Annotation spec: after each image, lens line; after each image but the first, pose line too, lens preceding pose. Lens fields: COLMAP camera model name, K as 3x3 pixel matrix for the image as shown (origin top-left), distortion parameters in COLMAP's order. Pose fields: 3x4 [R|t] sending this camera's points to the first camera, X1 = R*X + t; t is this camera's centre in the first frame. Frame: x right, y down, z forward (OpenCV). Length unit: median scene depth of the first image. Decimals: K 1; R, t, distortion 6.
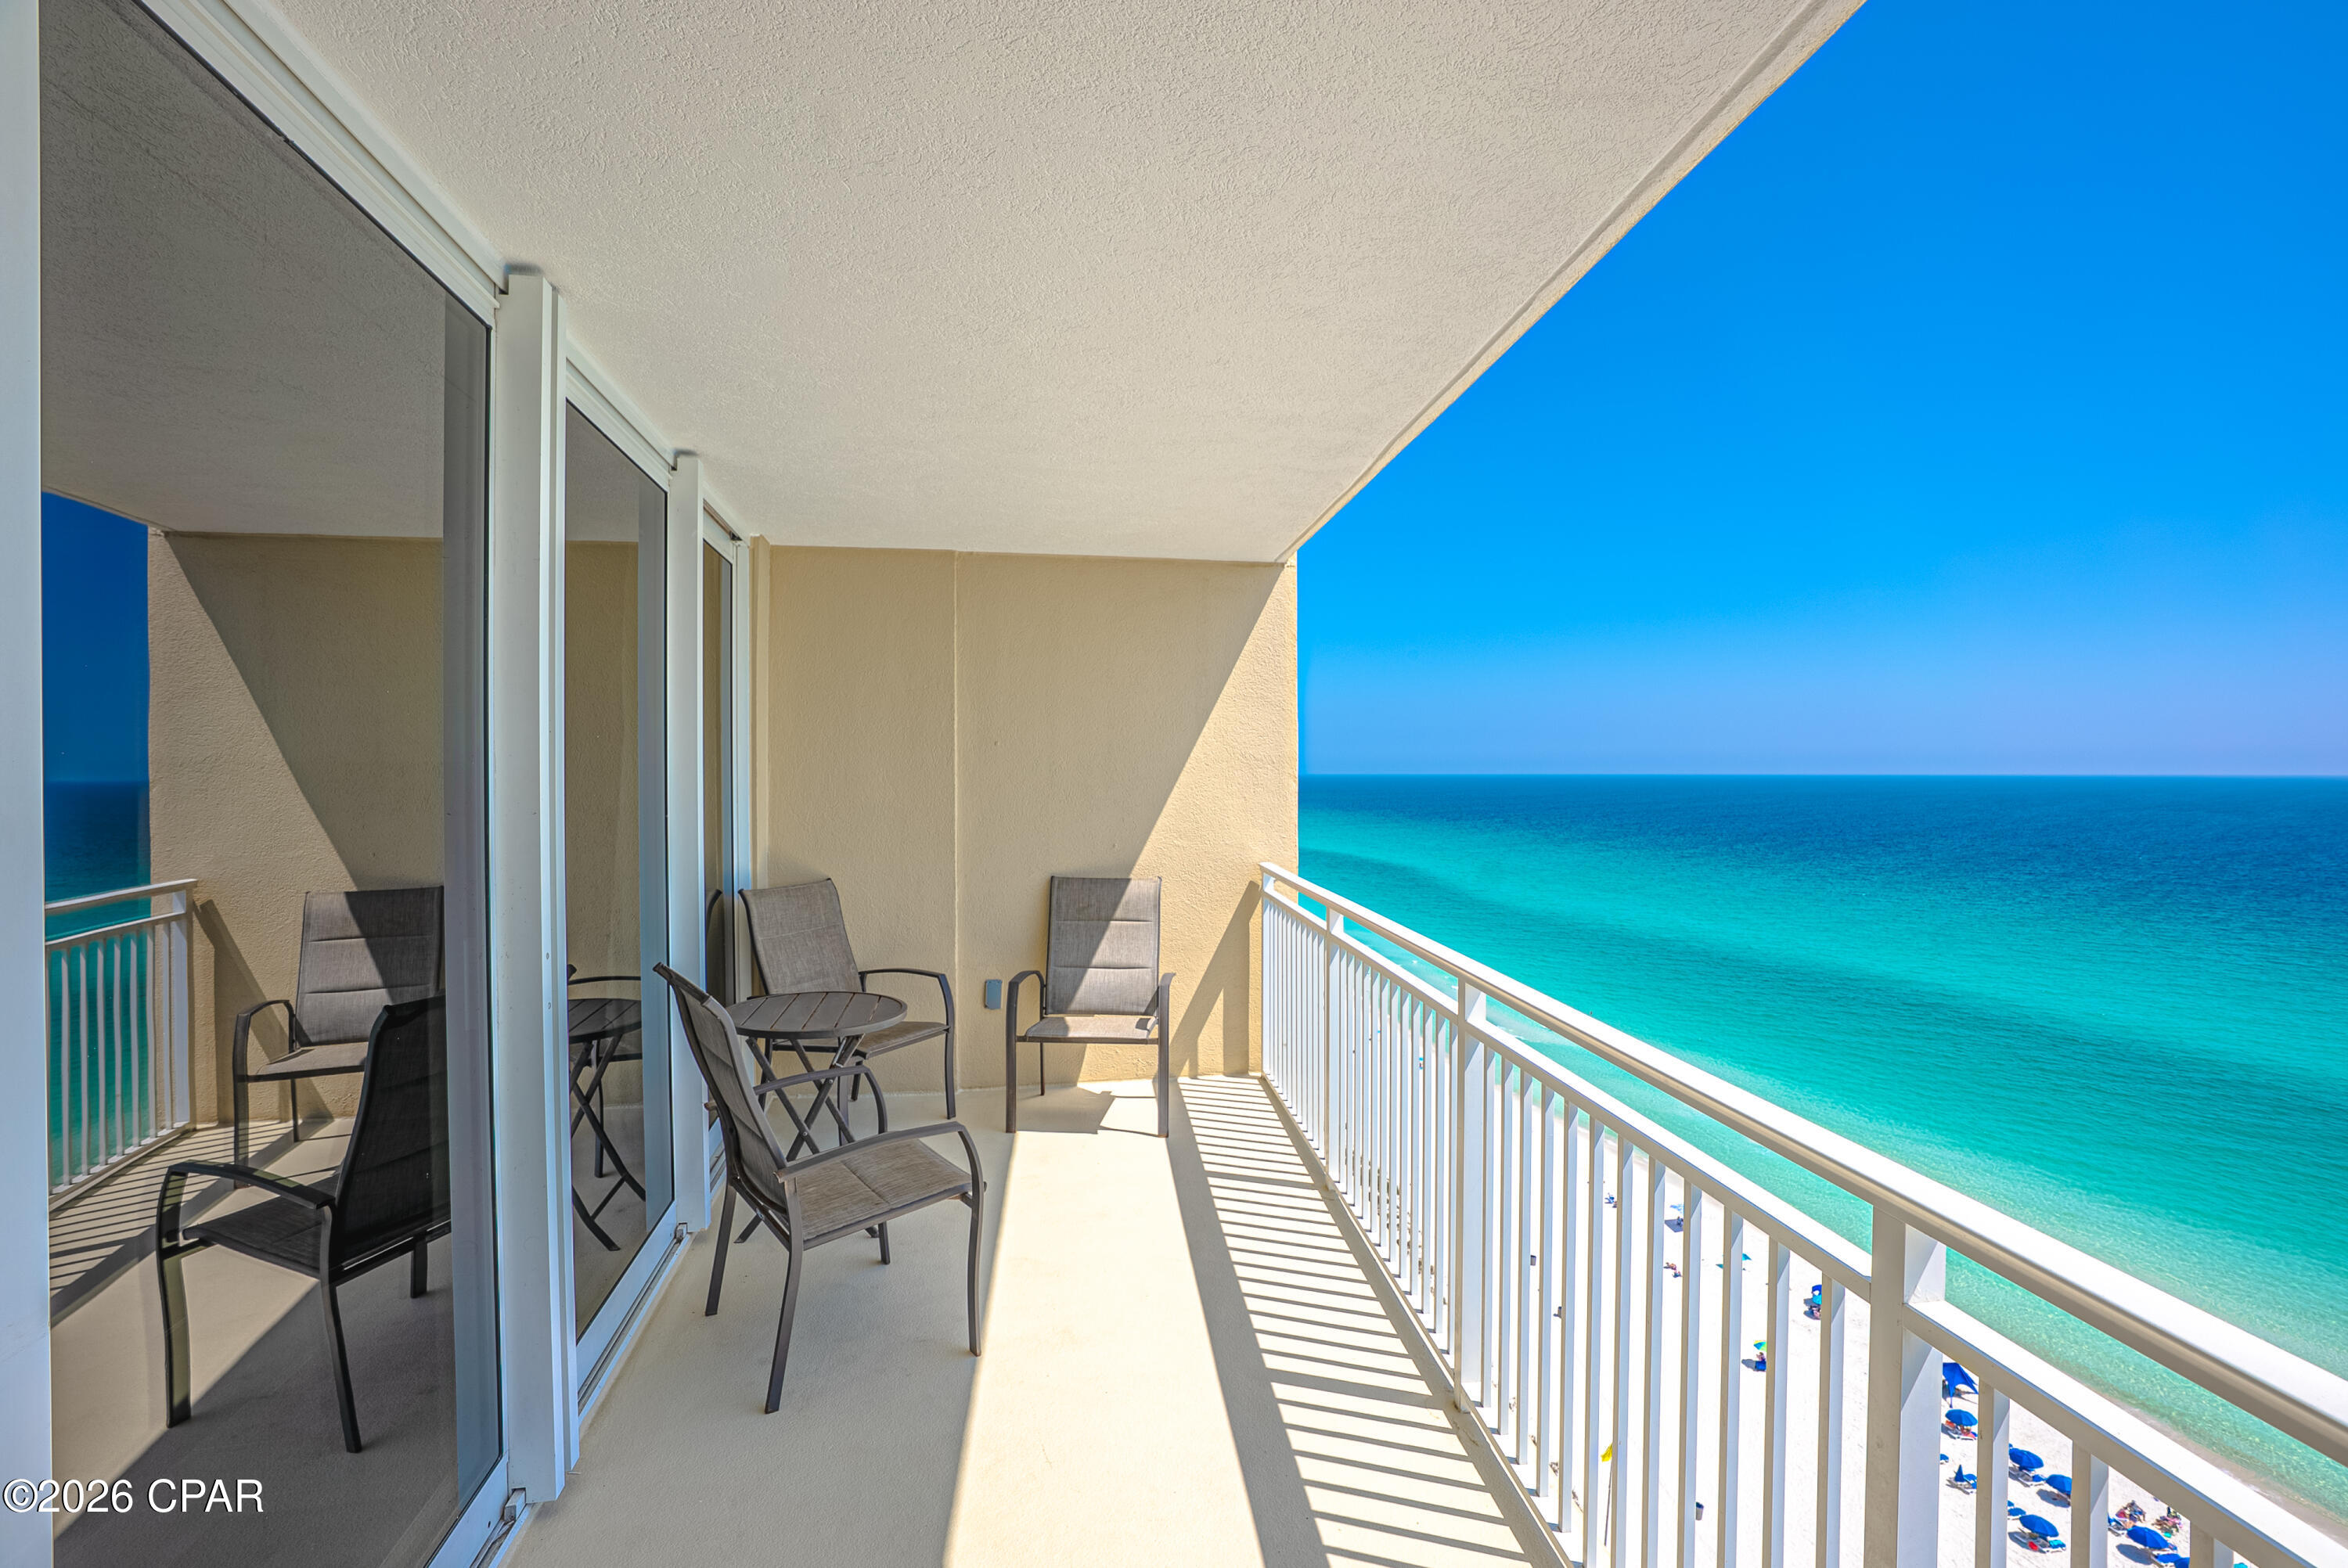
lens RADIAL K [[1082.4, 0, 1178.2], [0, 1082.4, 779.1], [0, 0, 1]] dist [-0.074328, 0.027662]
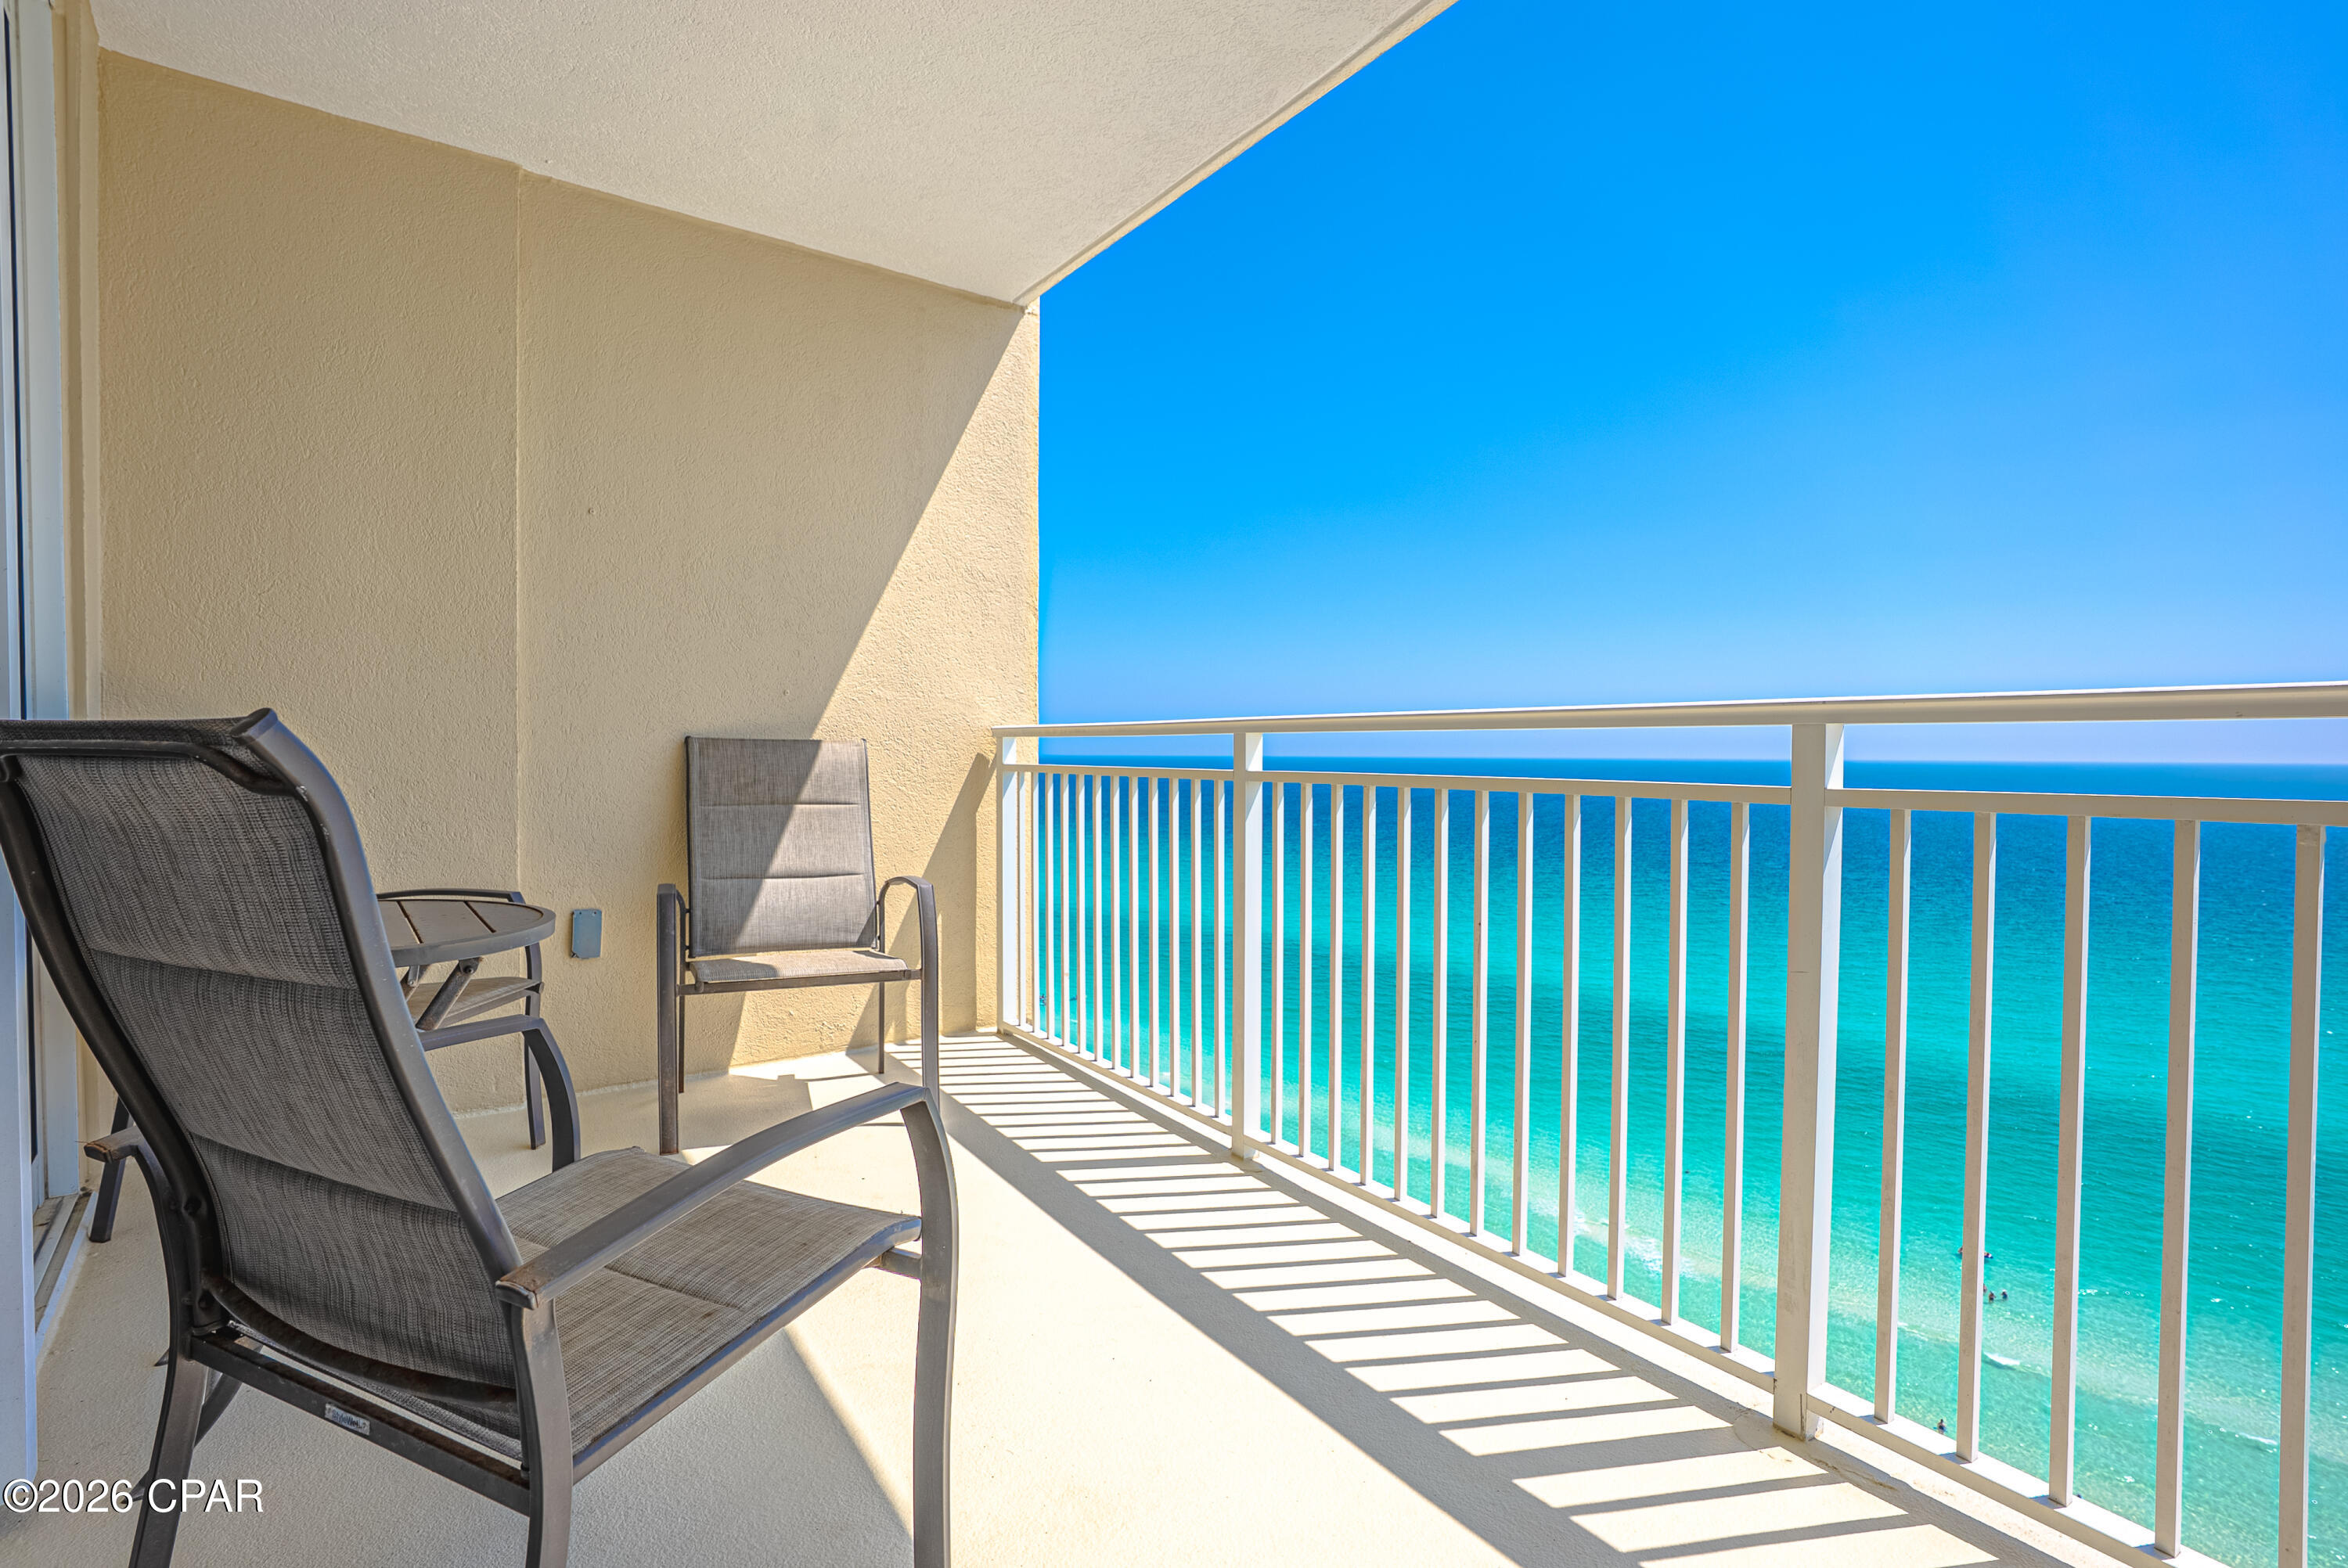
lens RADIAL K [[1145.5, 0, 1140.7], [0, 1145.5, 786.6], [0, 0, 1]] dist [-0.036978, -0.000119]
pose [[0.892471, -0.003689, 0.451091, -0.183590], [-0.004309, 0.999851, 0.016701, 0.108814], [-0.451085, -0.016848, 0.892322, 0.310212]]
